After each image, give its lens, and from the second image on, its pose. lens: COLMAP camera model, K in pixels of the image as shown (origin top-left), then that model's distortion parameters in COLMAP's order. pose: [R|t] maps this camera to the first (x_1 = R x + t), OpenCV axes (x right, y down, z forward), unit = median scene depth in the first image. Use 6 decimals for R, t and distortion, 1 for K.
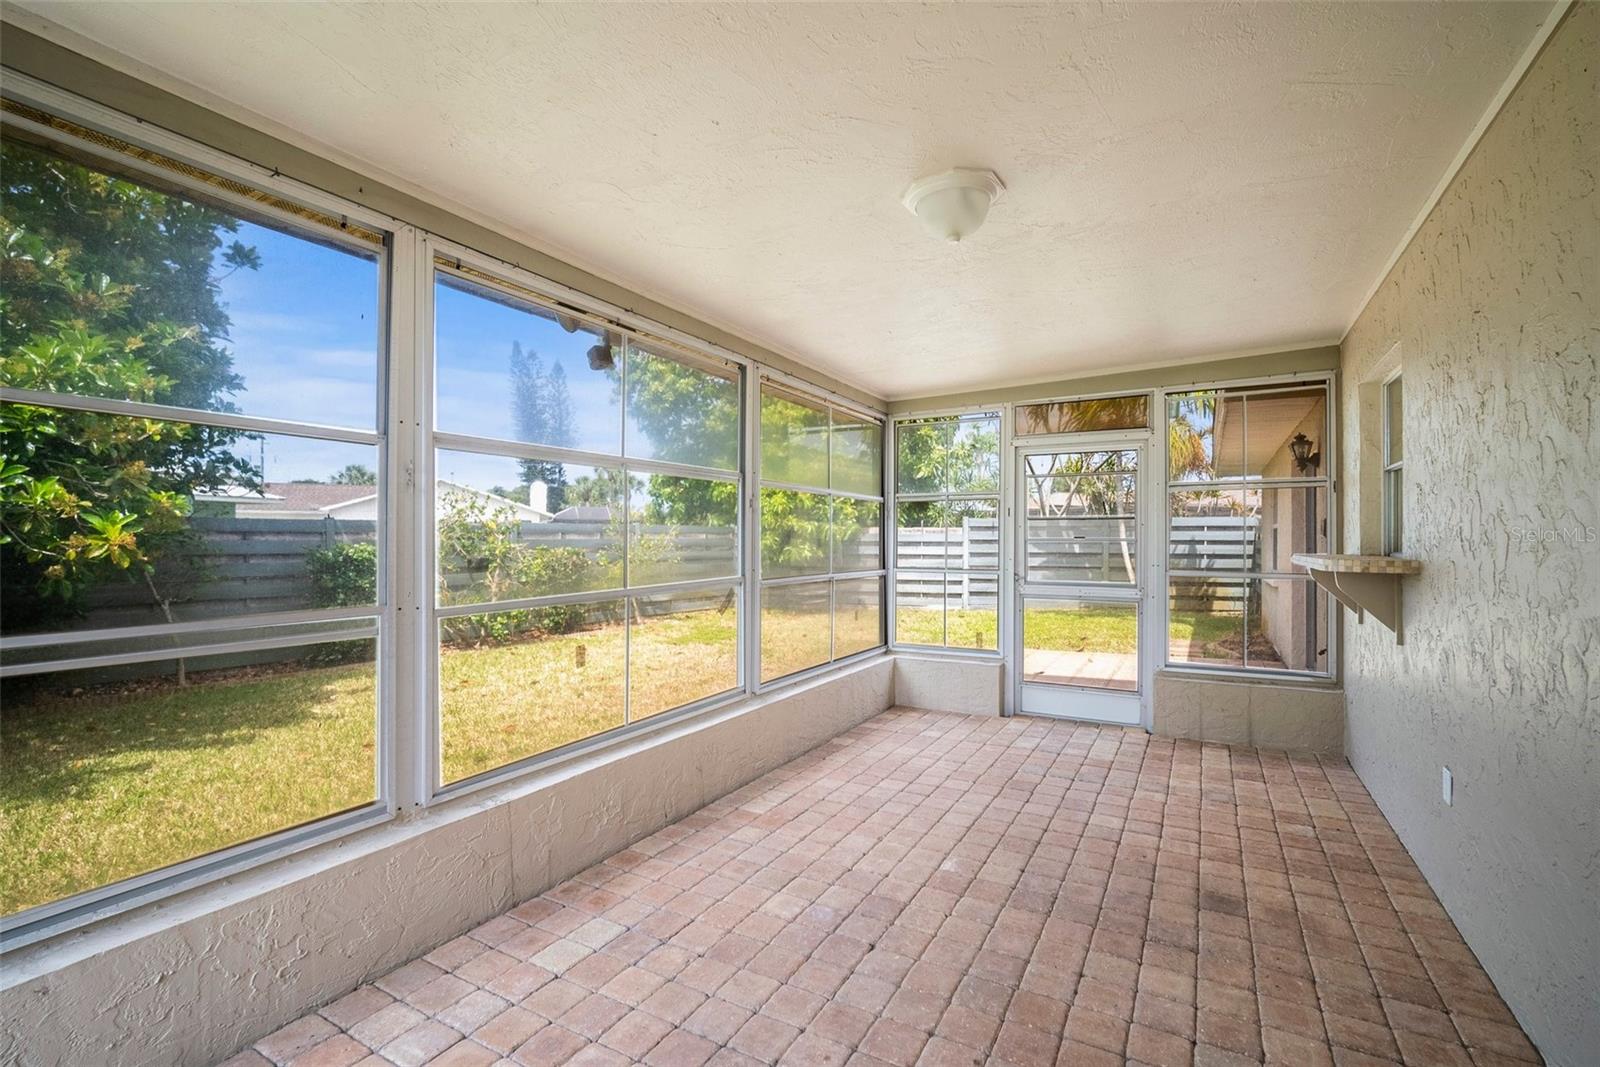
lens RADIAL K [[715.4, 0, 800.5], [0, 715.4, 528.9], [0, 0, 1]] dist [-0.010240, 0.003987]
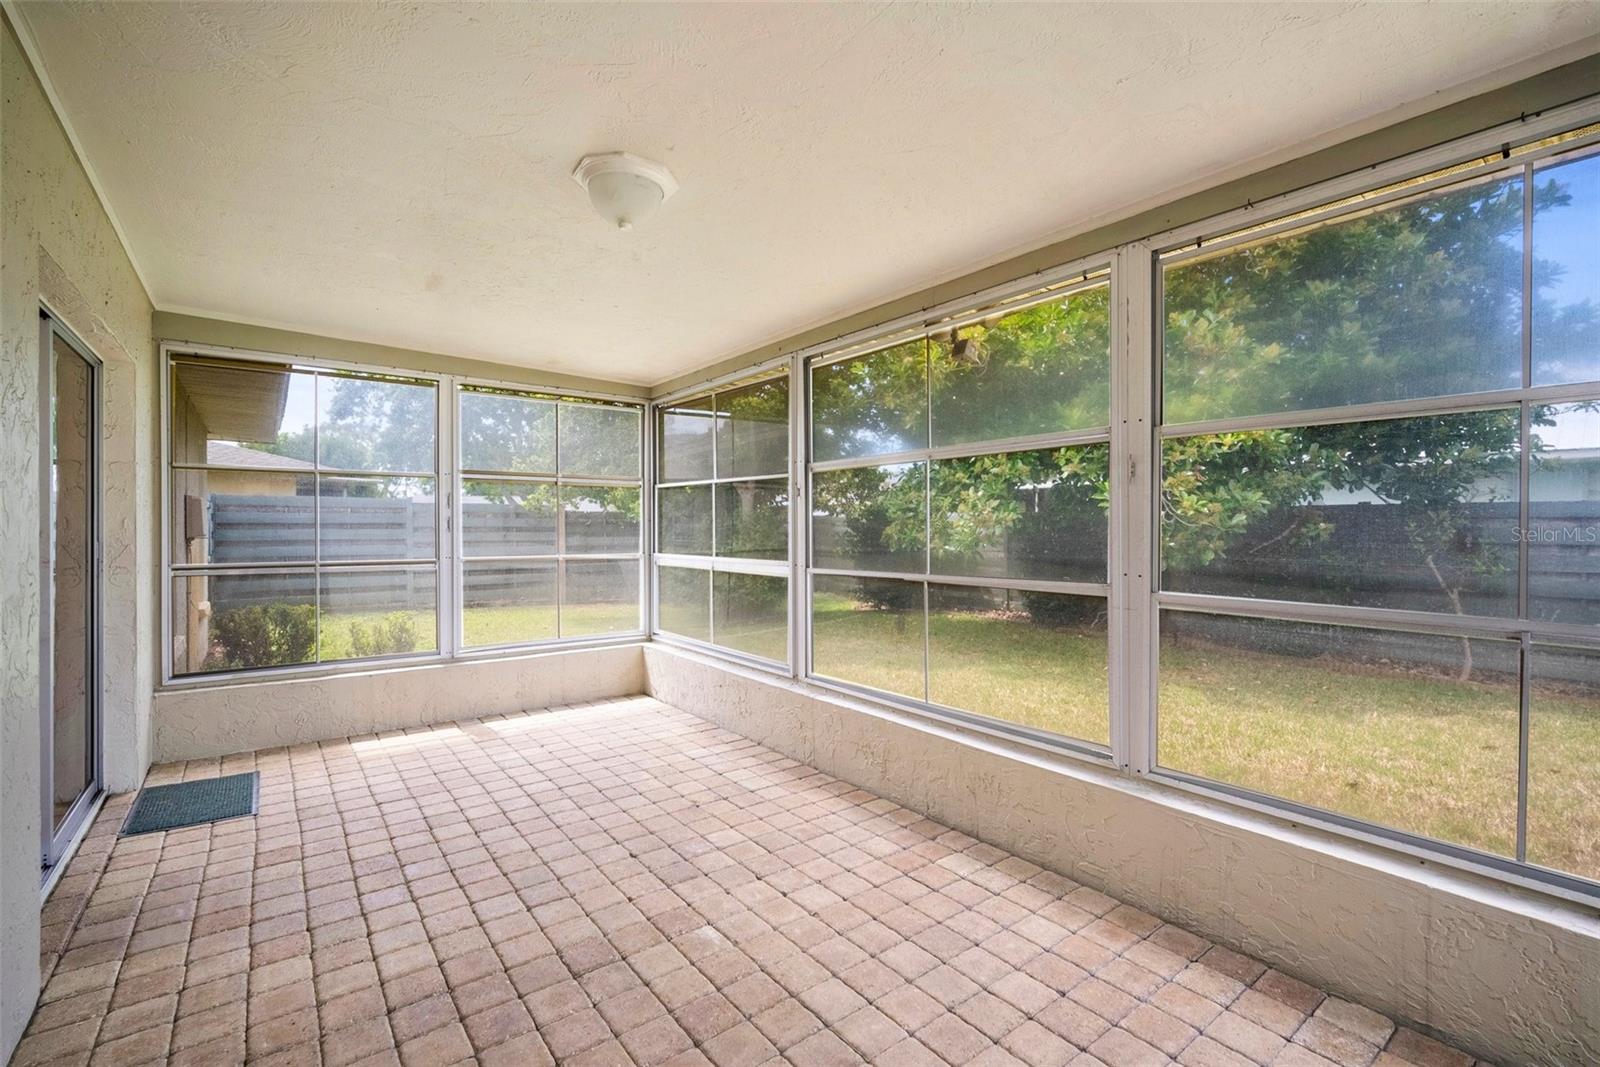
lens RADIAL K [[715.4, 0, 800.5], [0, 715.4, 528.9], [0, 0, 1]] dist [-0.010240, 0.003987]
pose [[-0.397381, 0.000285, -0.917654, 0.830956], [0.014700, 0.999874, -0.006055, 0.023735], [0.917536, -0.015896, -0.397335, 1.311175]]
